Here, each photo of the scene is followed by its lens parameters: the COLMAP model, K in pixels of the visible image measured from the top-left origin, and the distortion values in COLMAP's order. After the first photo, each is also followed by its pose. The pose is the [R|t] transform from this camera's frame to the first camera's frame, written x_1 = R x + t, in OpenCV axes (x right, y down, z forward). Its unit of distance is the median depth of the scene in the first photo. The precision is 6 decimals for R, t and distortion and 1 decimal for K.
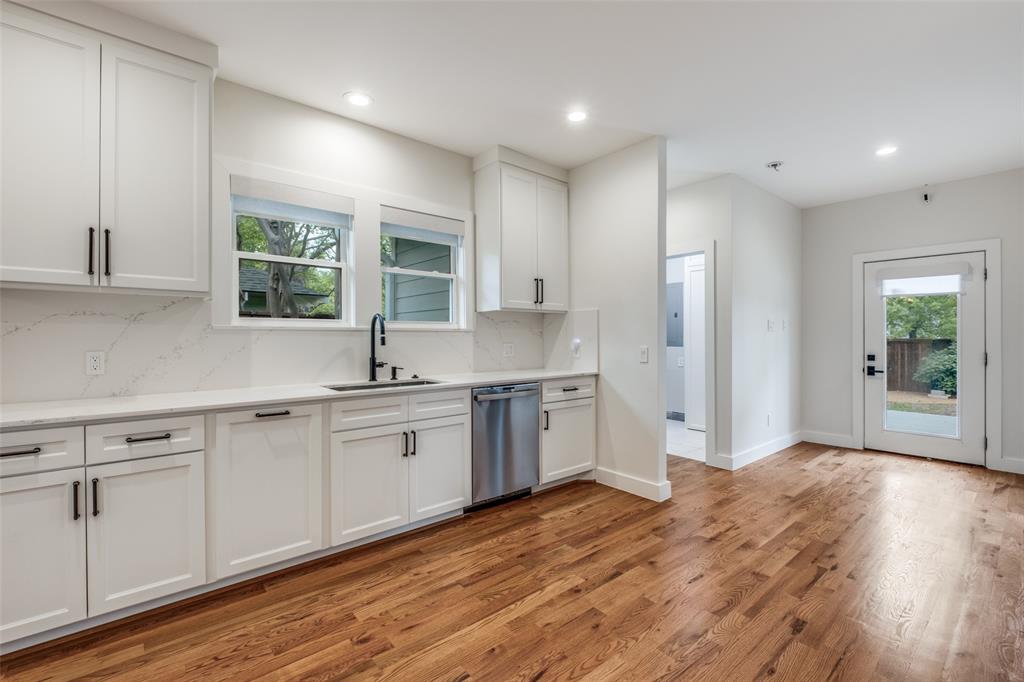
lens RADIAL K [[445.7, 0, 514.2], [0, 445.7, 335.5], [0, 0, 1]] dist [0.004842, -0.005577]
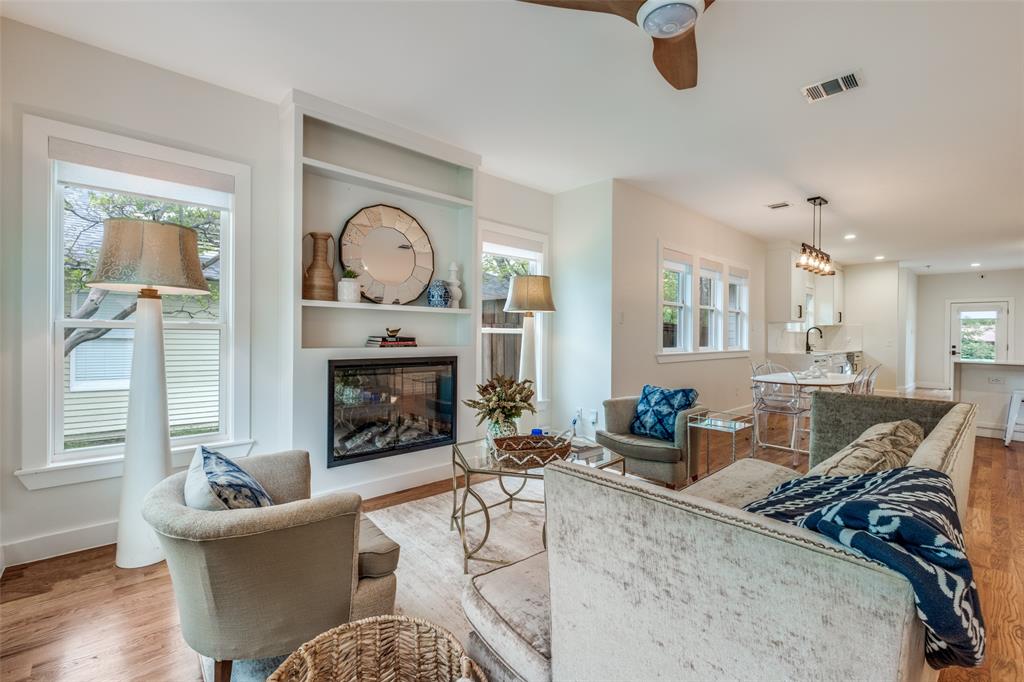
lens RADIAL K [[445.7, 0, 512.6], [0, 445.7, 337.1], [0, 0, 1]] dist [0.004842, -0.005577]
pose [[0.999158, 0.010753, 0.039596, -2.248834], [-0.011057, 0.999911, 0.007478, 0.014540], [-0.039512, -0.007909, 0.999188, -1.701846]]
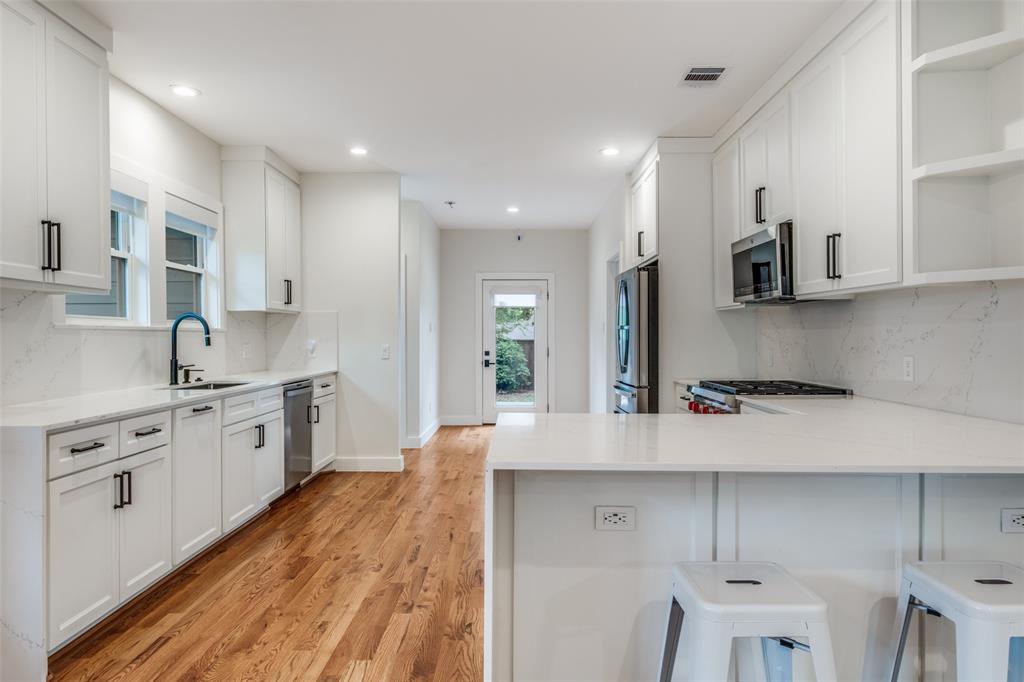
lens RADIAL K [[629.0, 0, 517.3], [0, 629.0, 334.1], [0, 0, 1]] dist [0.003082, 0.004501]
pose [[0.644771, 0.003408, 0.764368, -0.849985], [-0.001330, 0.999994, -0.003337, -0.000433], [-0.764374, 0.001135, 0.644772, -0.391955]]
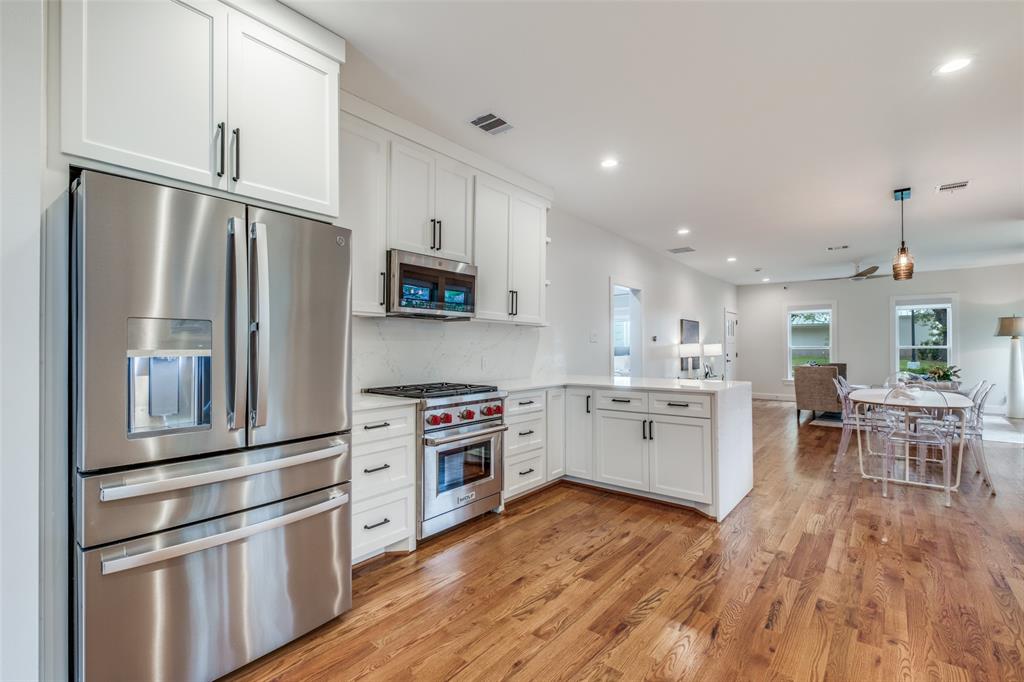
lens RADIAL K [[453.7, 0, 513.2], [0, 453.7, 344.4], [0, 0, 1]] dist [0.009036, -0.004304]
pose [[-0.983332, 0.001473, -0.181815, 0.412176], [0.002904, 0.999967, -0.007607, 0.002928], [0.181798, -0.008008, -0.983303, 1.089557]]
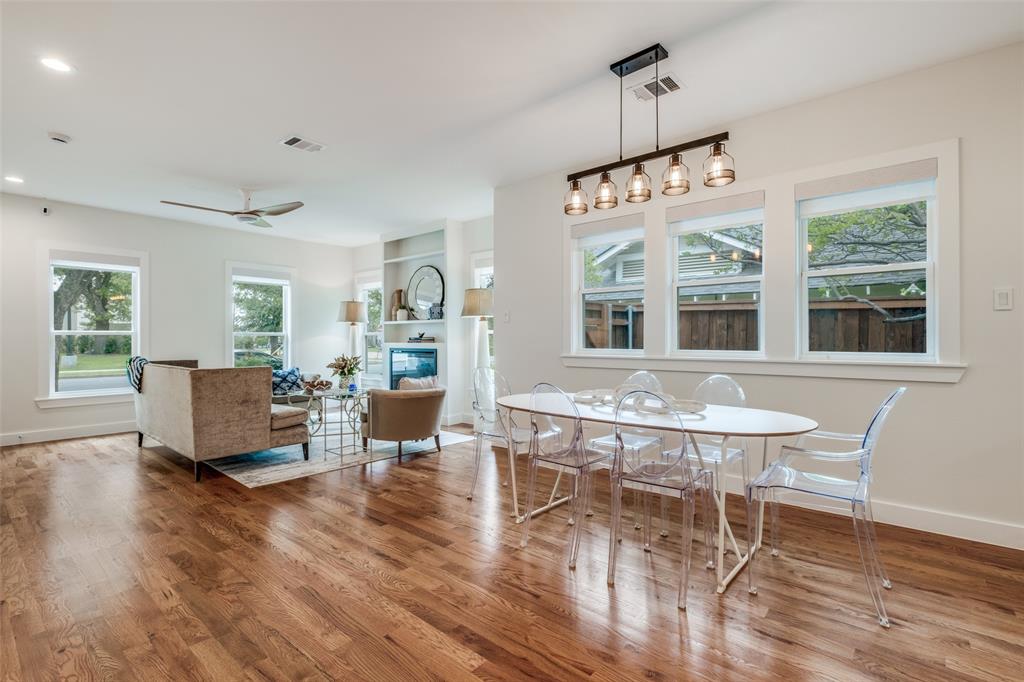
lens RADIAL K [[476.5, 0, 513.5], [0, 476.5, 334.0], [0, 0, 1]] dist [0.000651, -0.001420]
pose [[0.156850, -0.008157, -0.987589, -0.237620], [0.002929, 0.999965, -0.007794, 0.028451], [0.987618, -0.001670, 0.156869, -0.476092]]
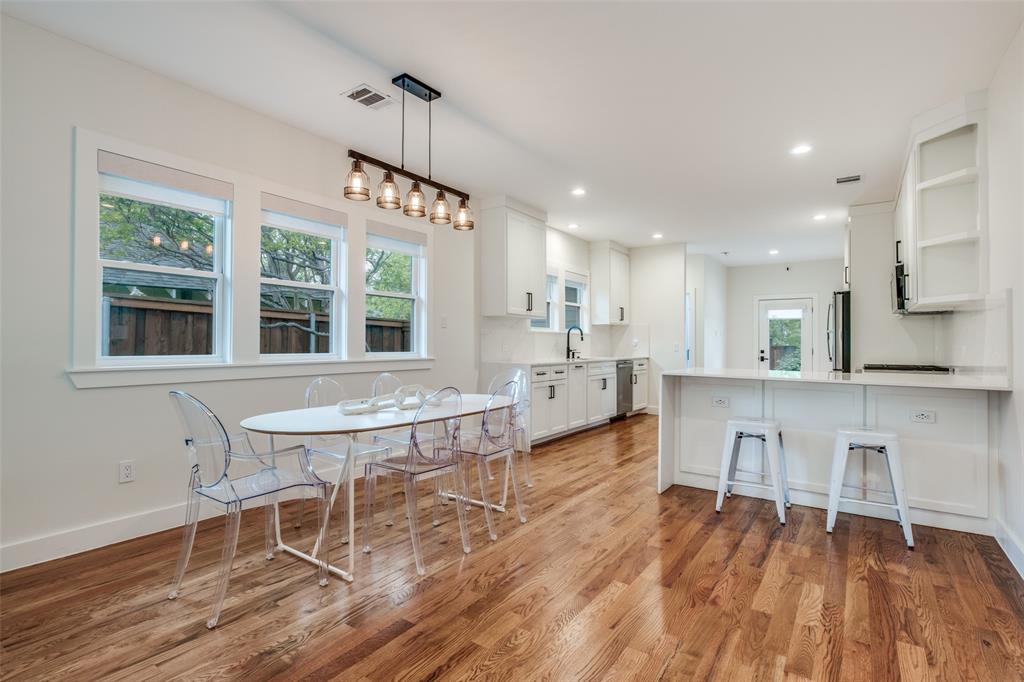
lens RADIAL K [[500.4, 0, 516.4], [0, 500.4, 335.8], [0, 0, 1]] dist [0.014323, -0.000334]
pose [[0.963531, 0.010355, 0.267398, -1.147657], [-0.006918, 0.999881, -0.013792, 0.030724], [-0.267509, 0.011439, 0.963488, -1.138598]]
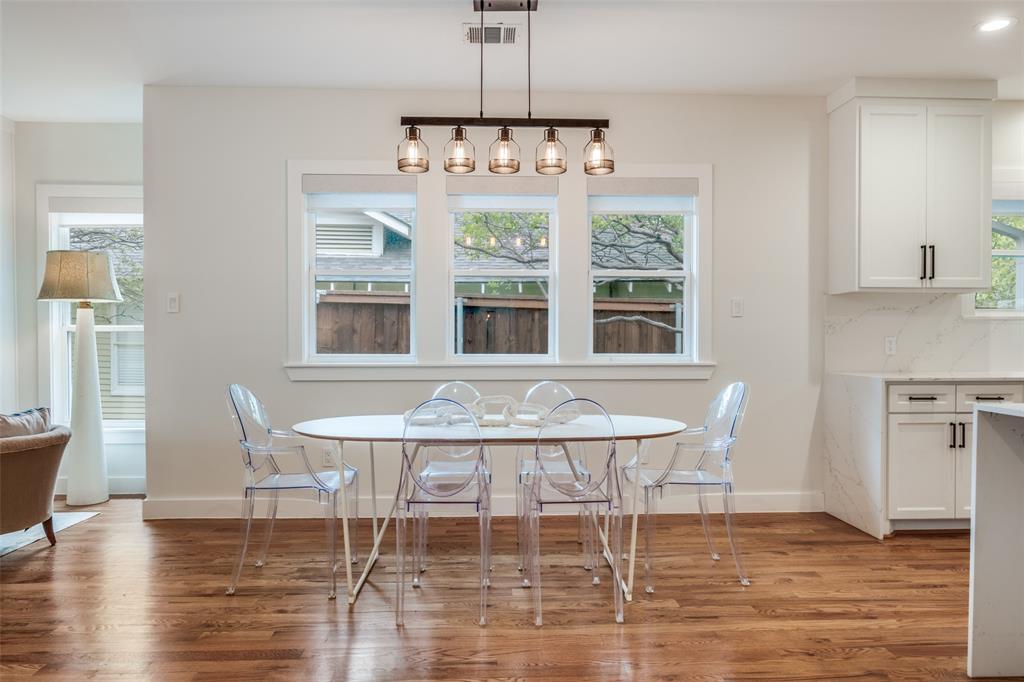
lens RADIAL K [[691.0, 0, 512.7], [0, 691.0, 349.9], [0, 0, 1]] dist [-0.000164, 0.001963]
pose [[0.792162, 0.009812, -0.610232, -0.416136], [0.000480, 0.999860, 0.016701, 0.028348], [0.610310, -0.013523, 0.792047, -0.942243]]
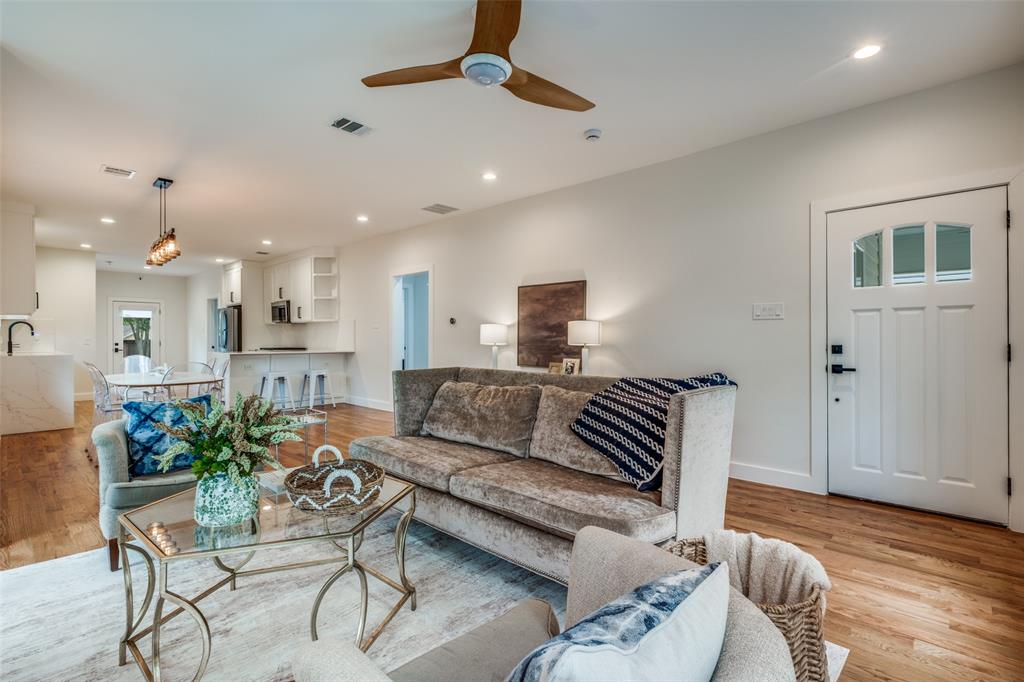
lens RADIAL K [[476.5, 0, 516.3], [0, 476.5, 335.3], [0, 0, 1]] dist [0.000651, -0.001420]
pose [[-0.116275, 0.007944, 0.993185, -2.787900], [-0.000349, 0.999968, -0.008039, 0.036497], [-0.993217, -0.001282, -0.116269, -1.096945]]
